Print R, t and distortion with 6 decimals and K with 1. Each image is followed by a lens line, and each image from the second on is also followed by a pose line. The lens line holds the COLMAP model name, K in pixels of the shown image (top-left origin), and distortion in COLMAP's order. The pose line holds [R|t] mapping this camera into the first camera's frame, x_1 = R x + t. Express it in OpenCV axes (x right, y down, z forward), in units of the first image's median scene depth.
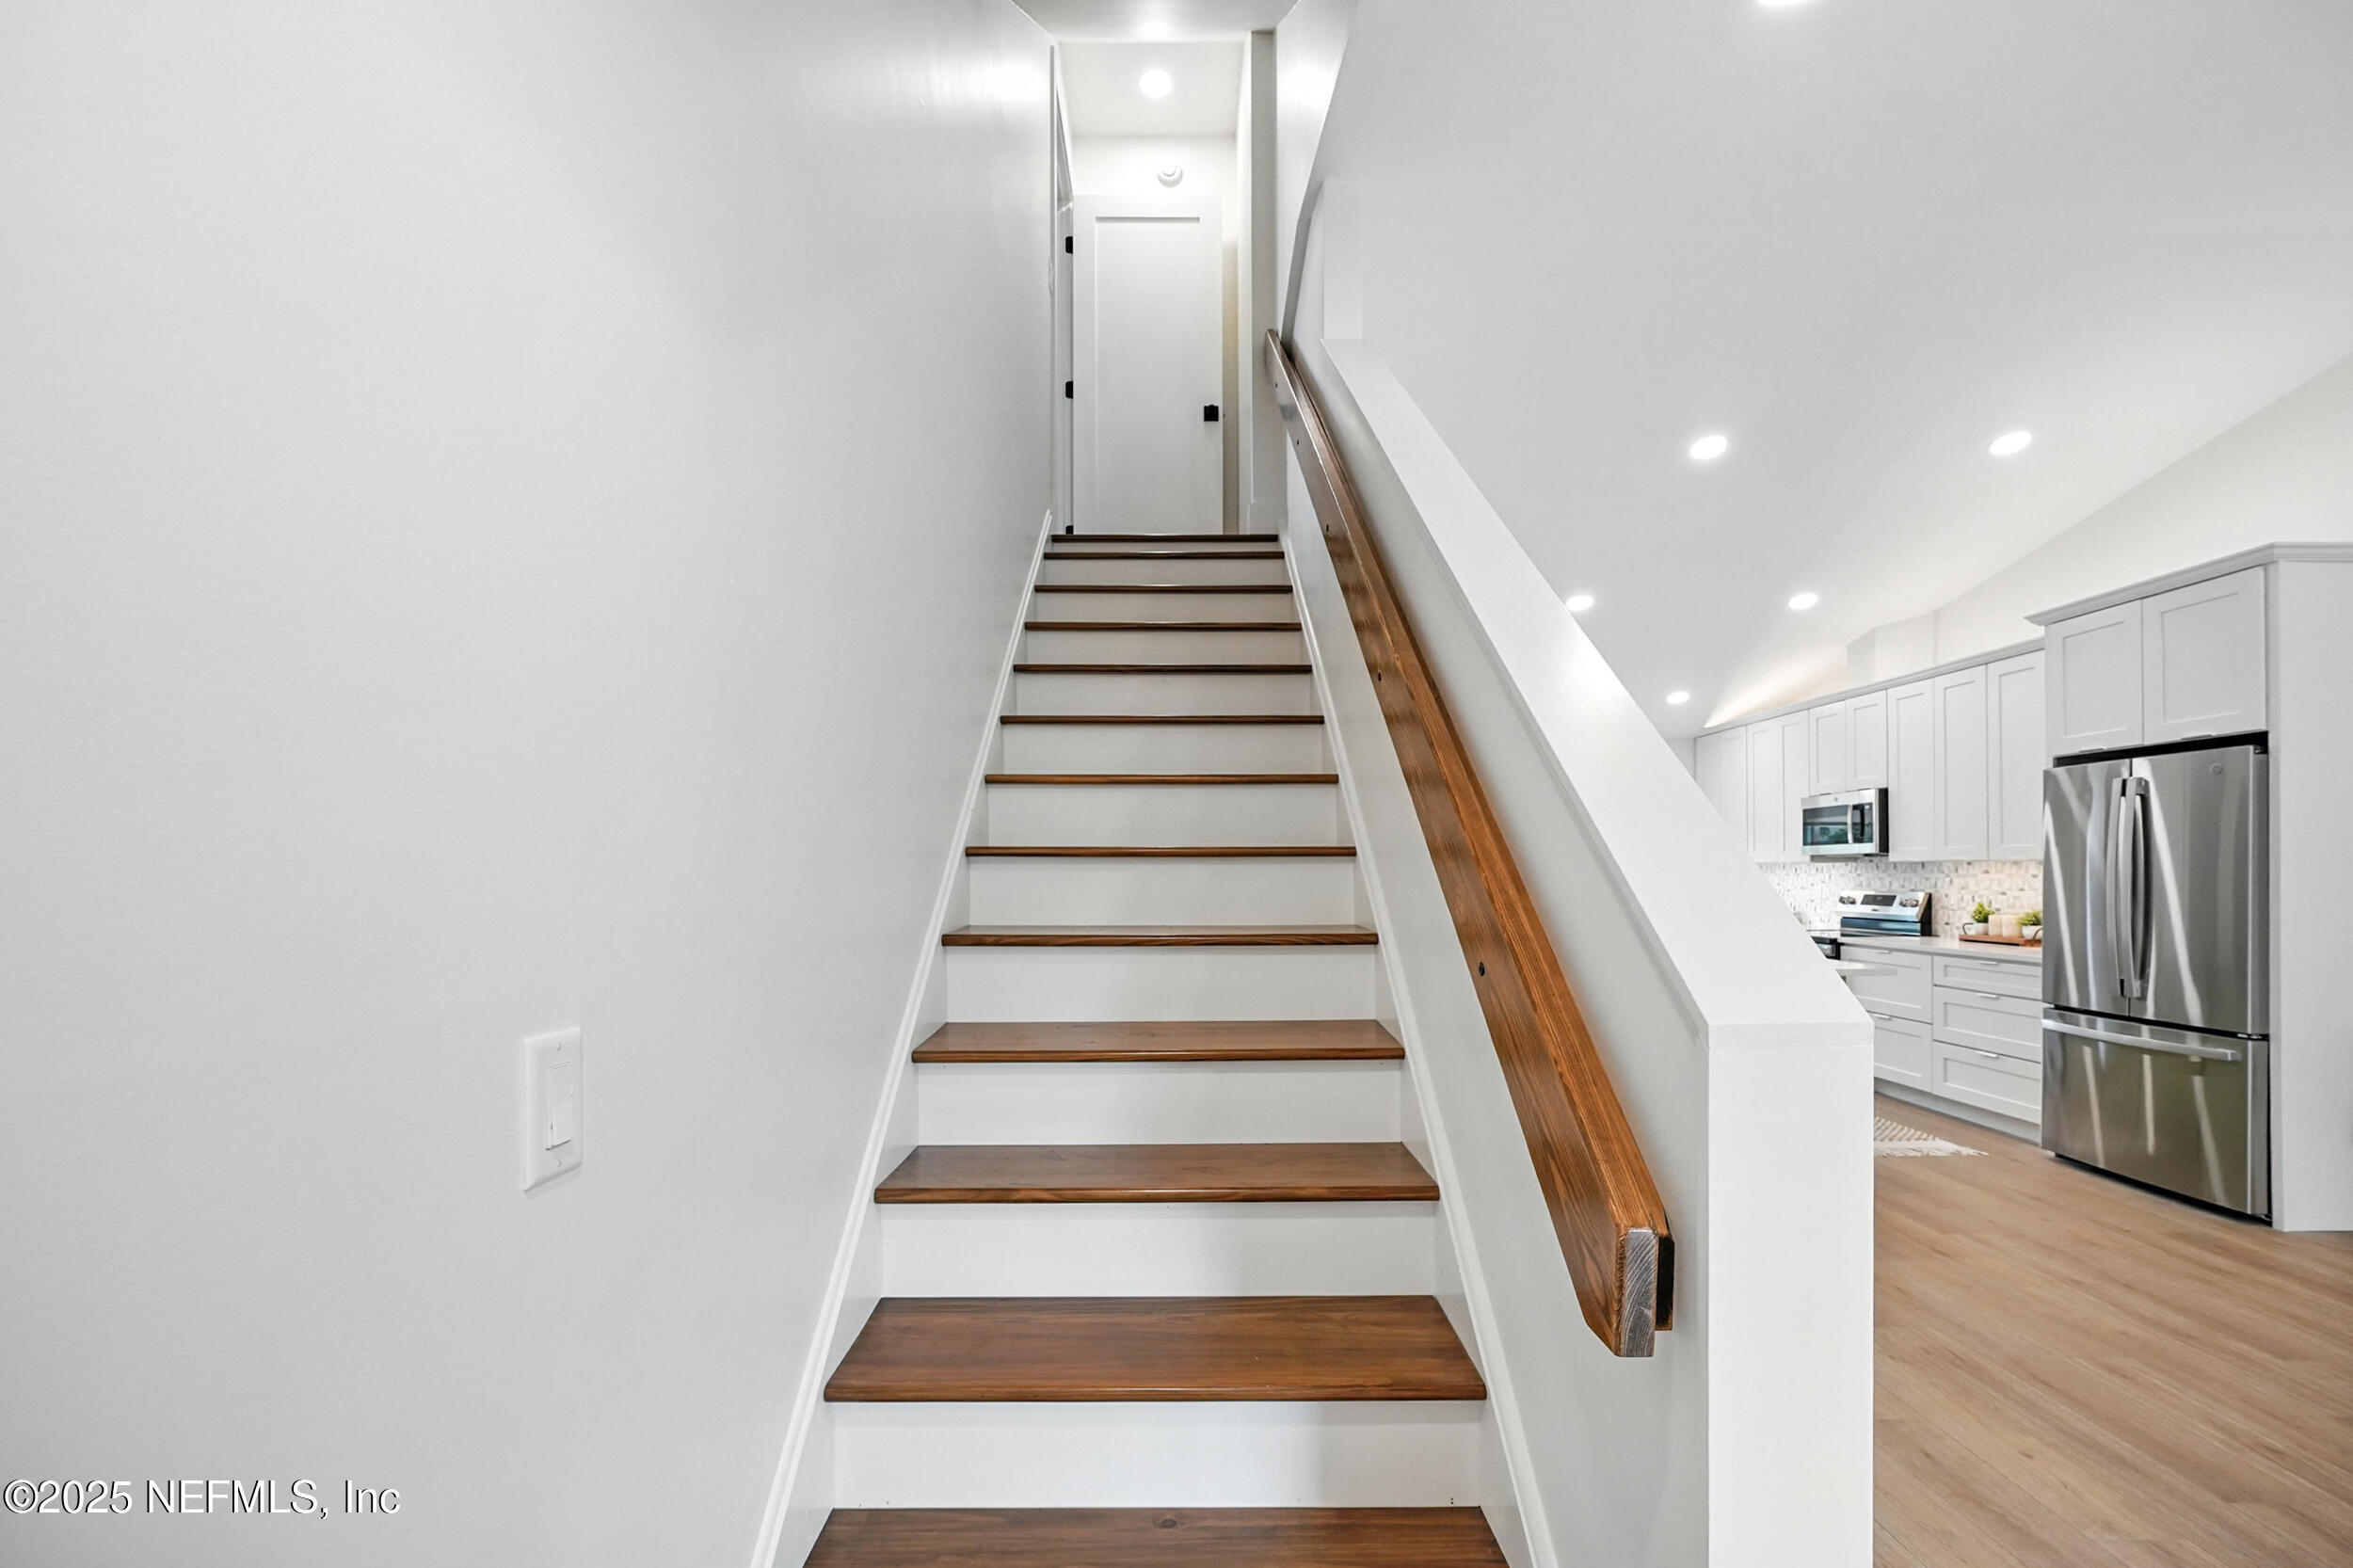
lens RADIAL K [[960.0, 0, 1166.2], [0, 960.0, 877.9], [0, 0, 1]] dist [-0.012255, 0.002227]
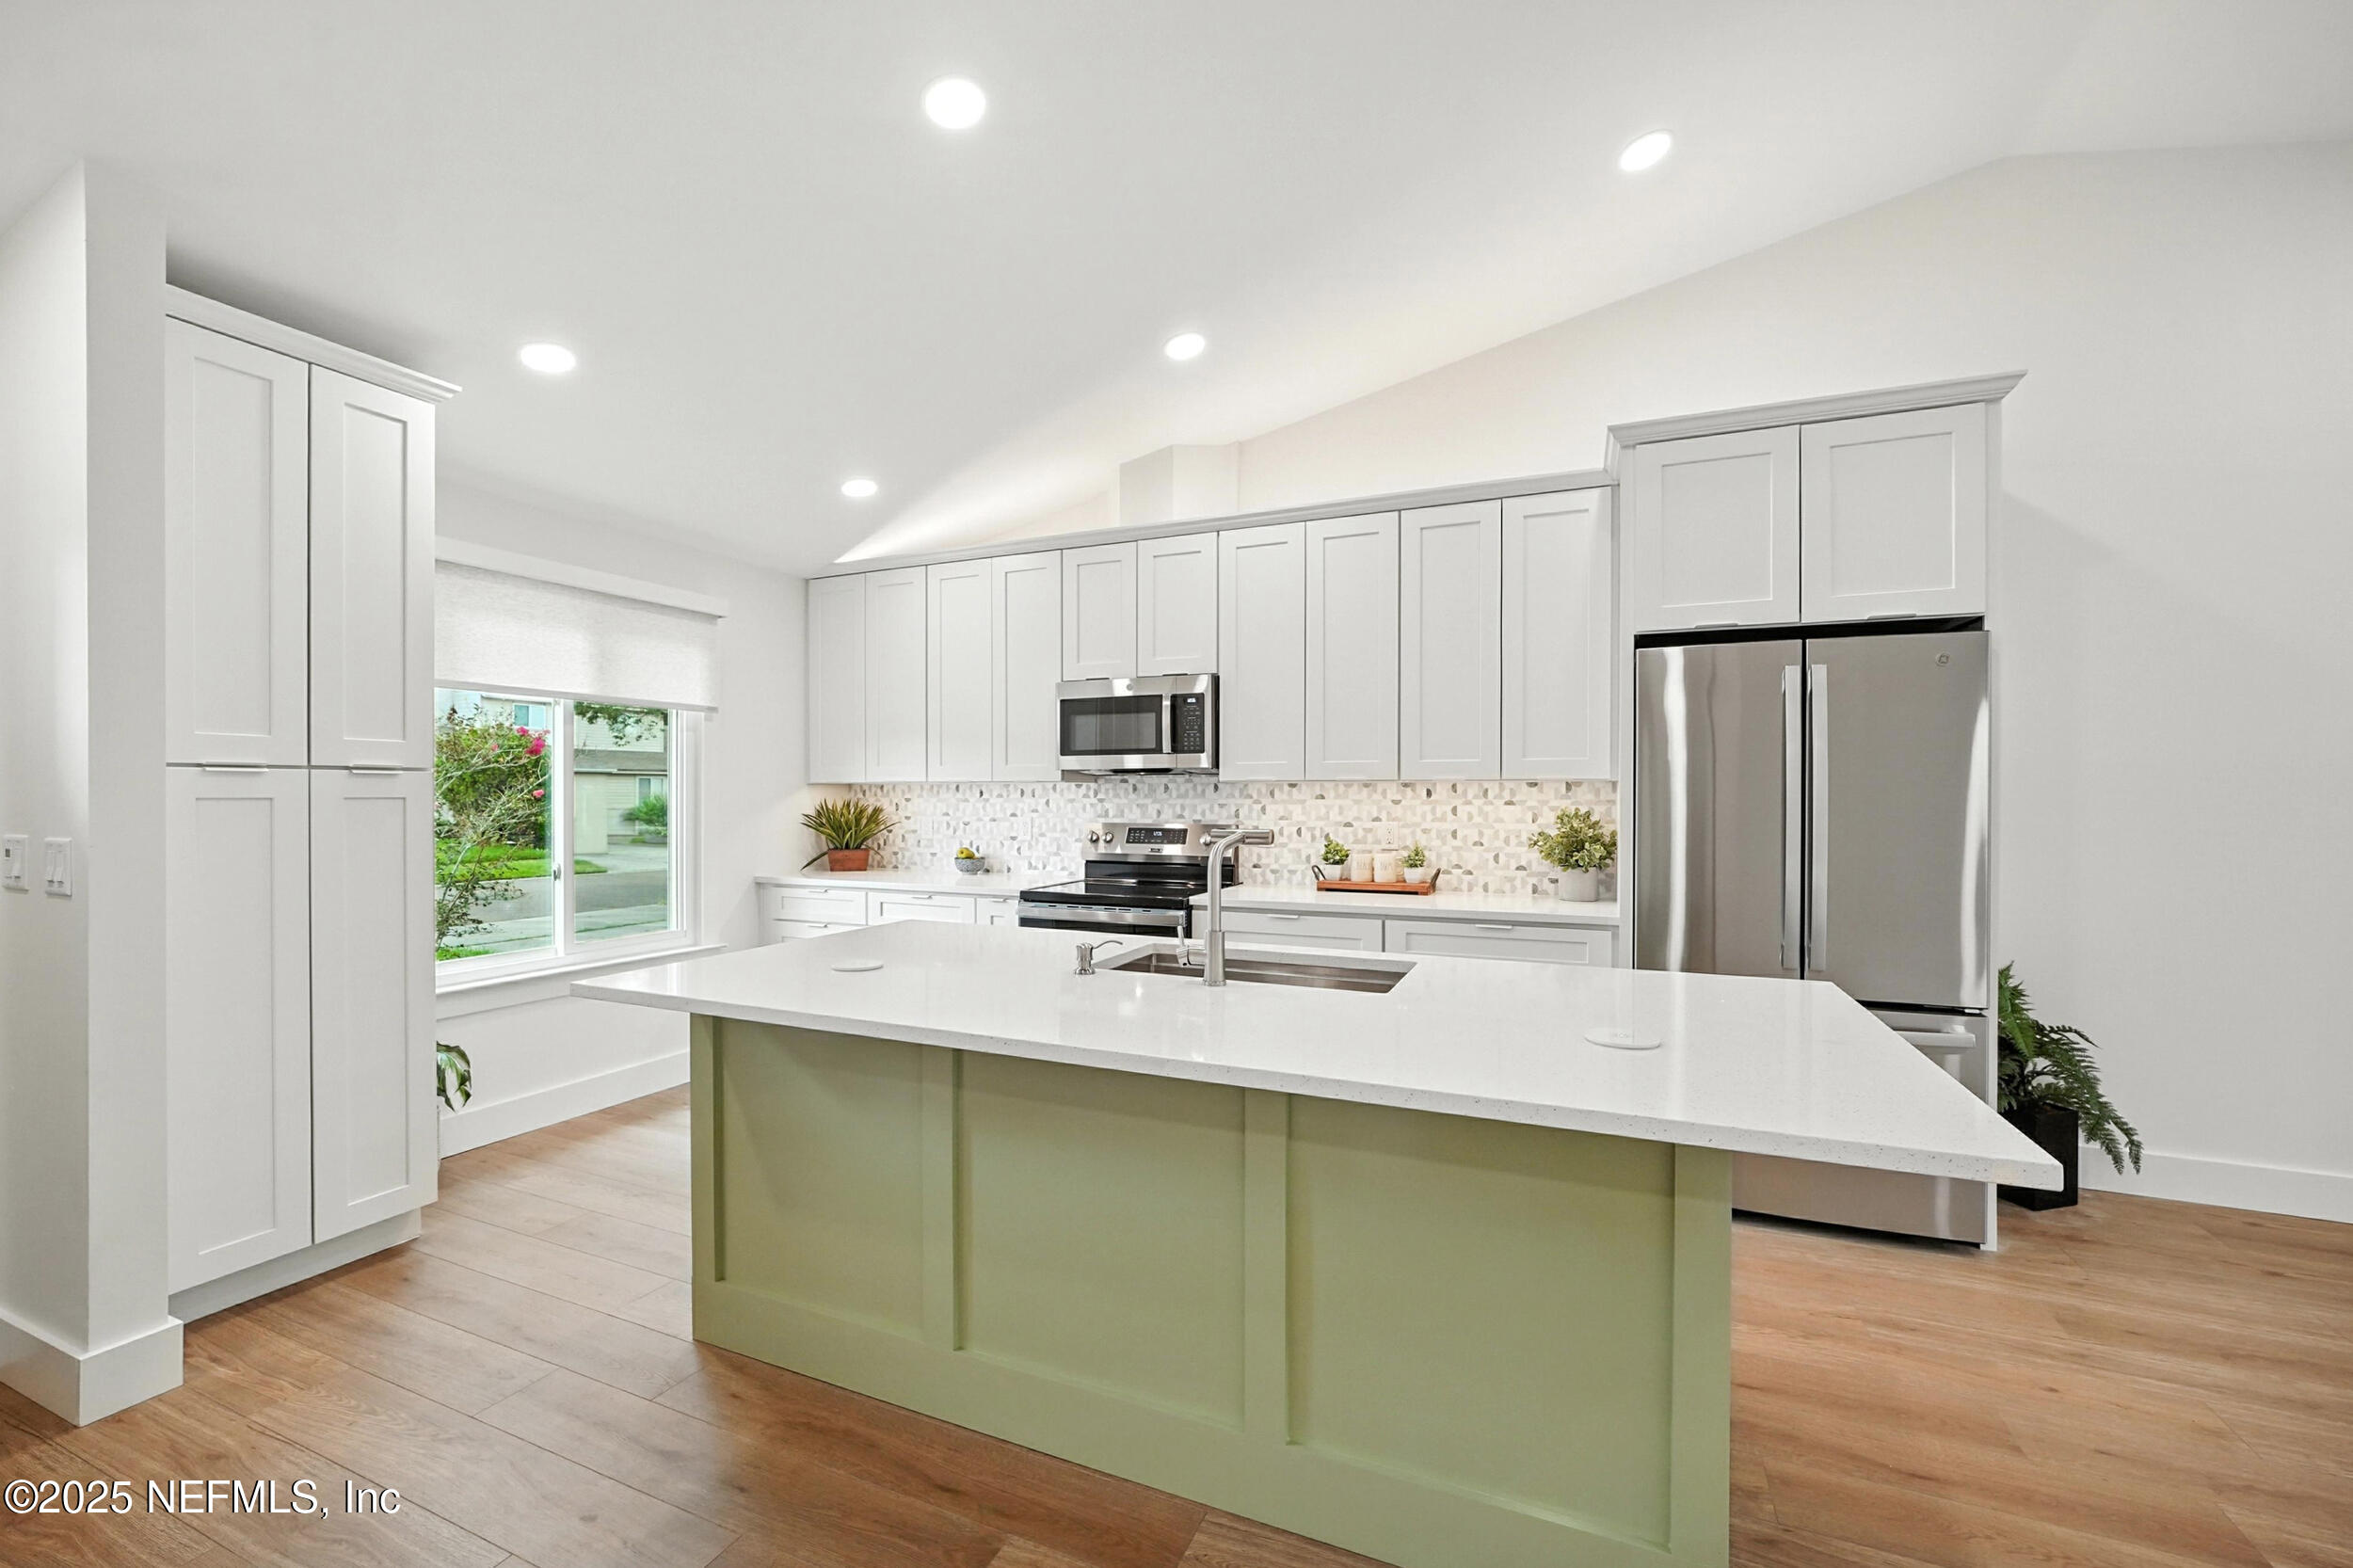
lens RADIAL K [[960.0, 0, 1159.3], [0, 960.0, 799.1], [0, 0, 1]] dist [-0.012255, 0.002227]
pose [[0.387305, -0.003175, 0.921946, 0.104637], [0.006047, 0.999981, 0.000904, -0.005142], [-0.921932, 0.005225, 0.387317, 0.794983]]
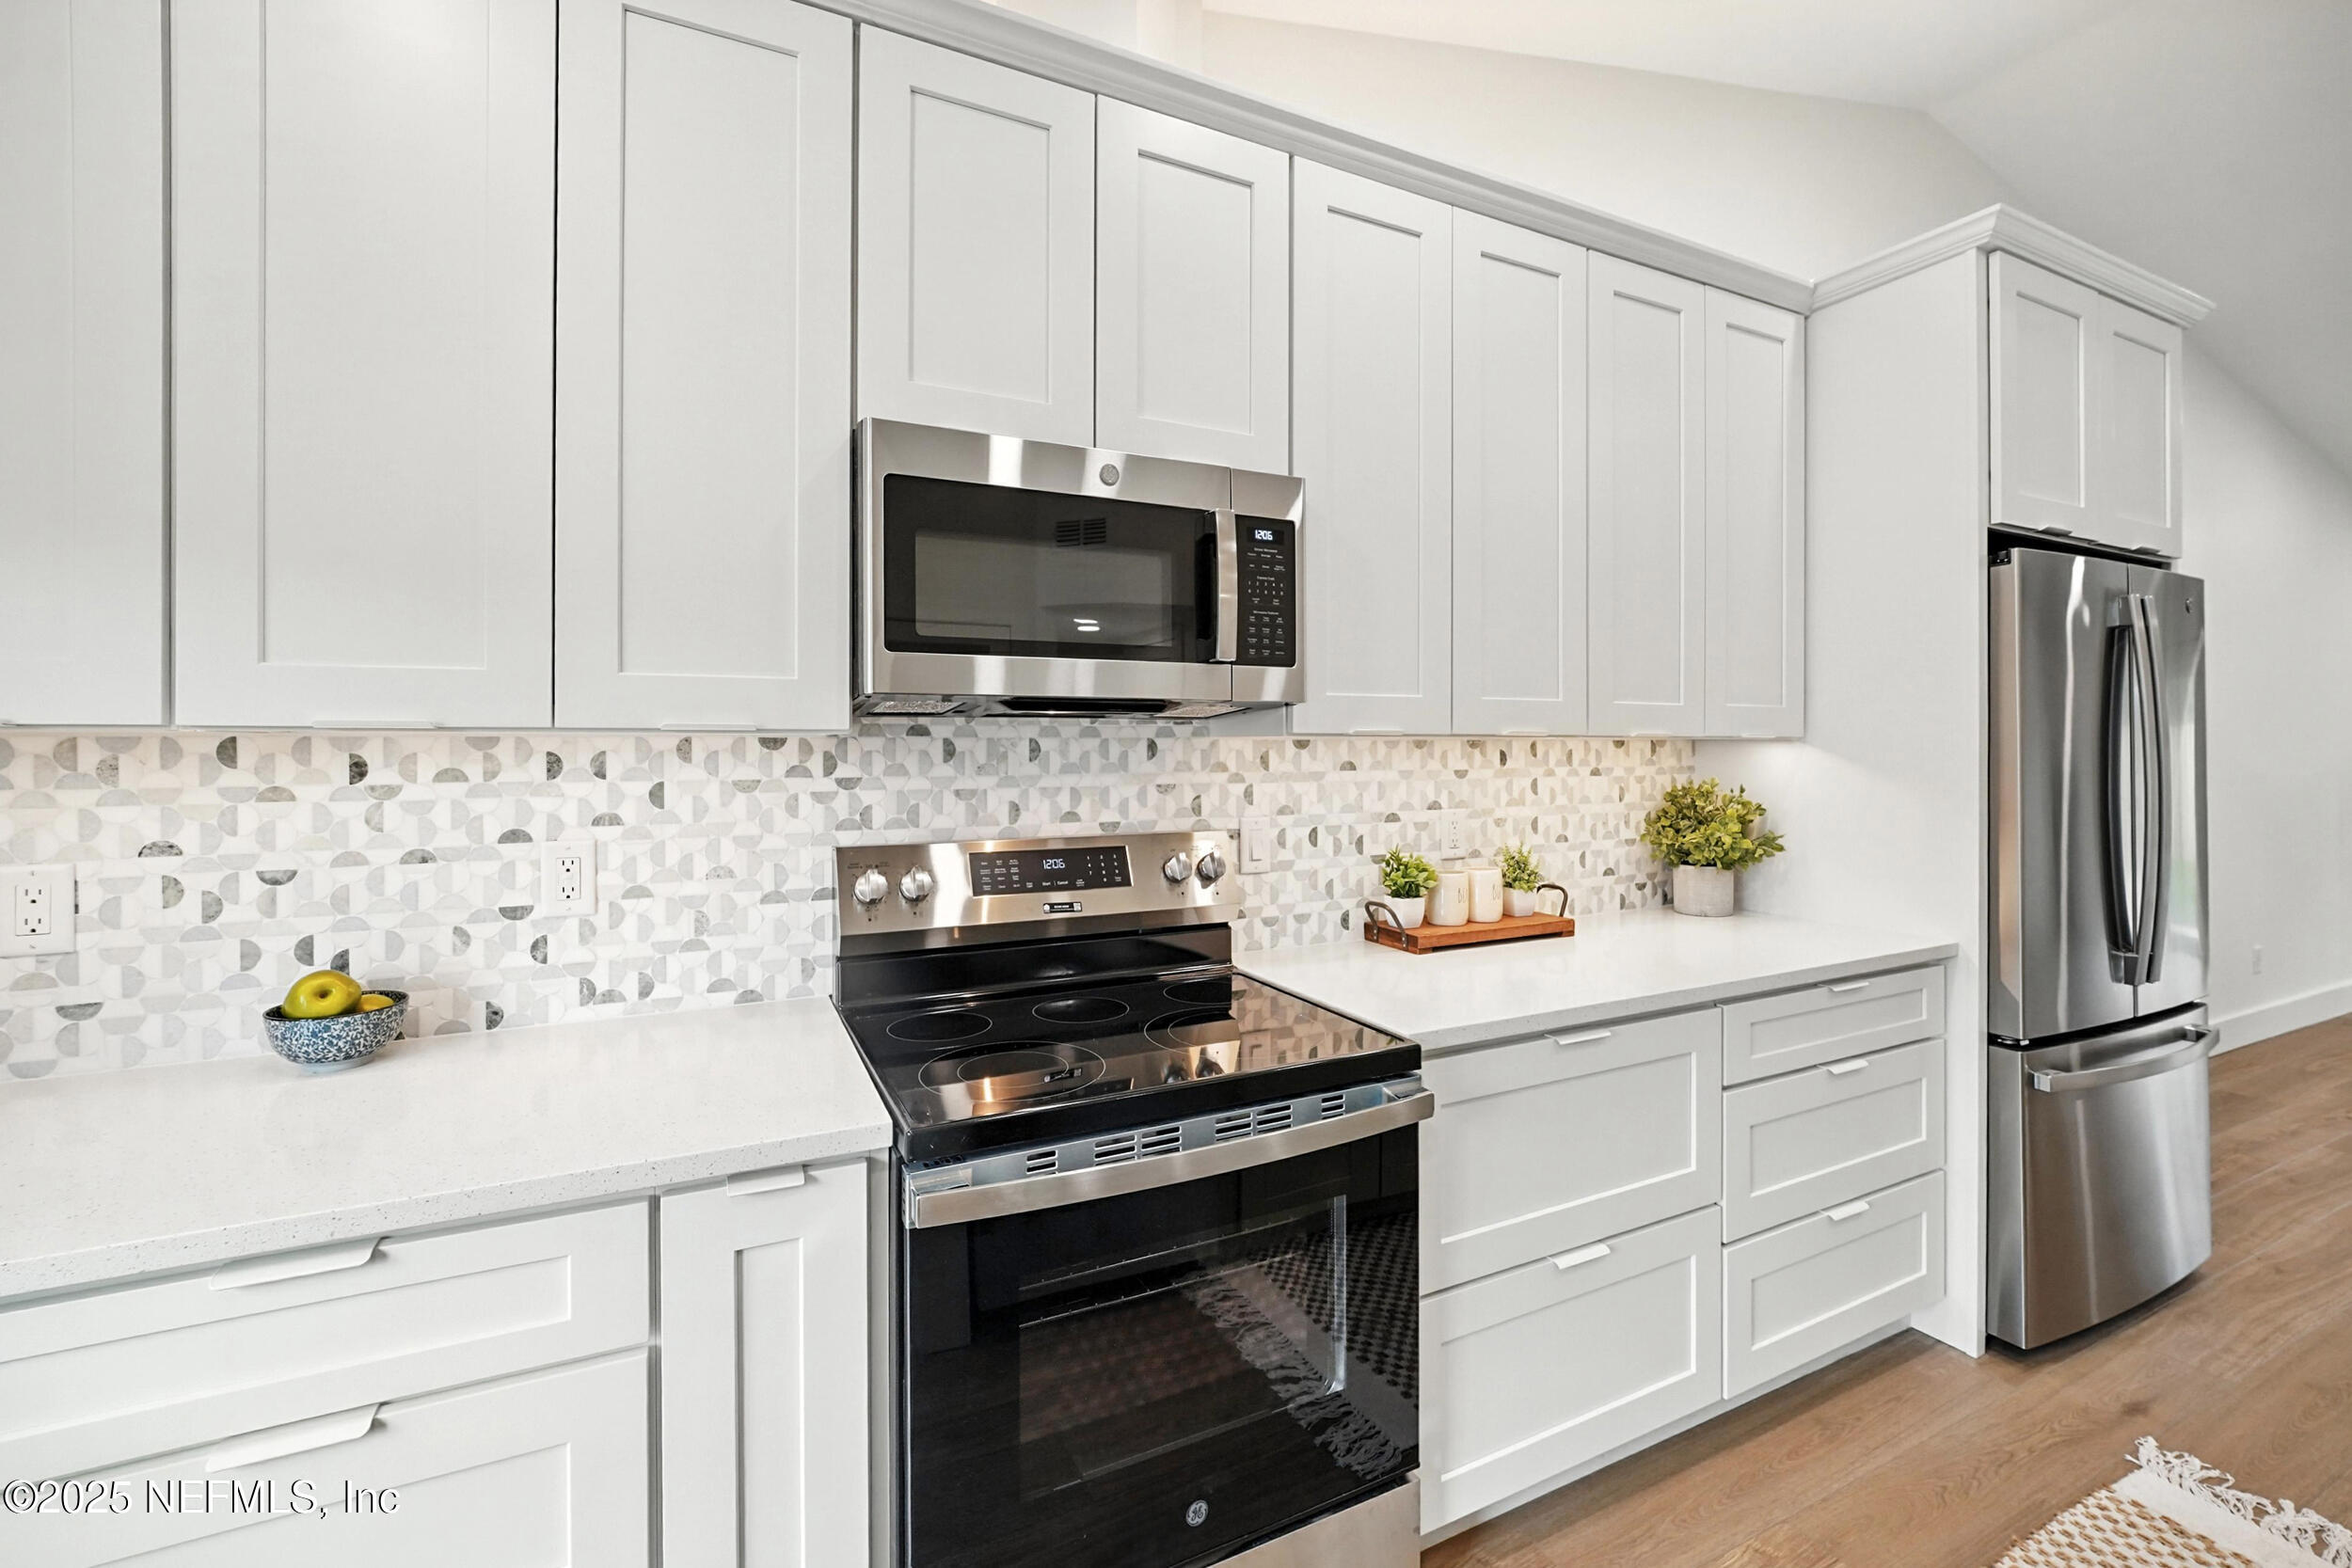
lens RADIAL K [[959.5, 0, 1161.7], [0, 959.5, 743.4], [0, 0, 1]] dist [-0.012255, 0.002227]
pose [[-0.453394, 0.005998, 0.891290, 0.526165], [0.009767, 0.999951, -0.001760, -0.014654], [-0.891257, 0.007907, -0.453430, 1.204906]]
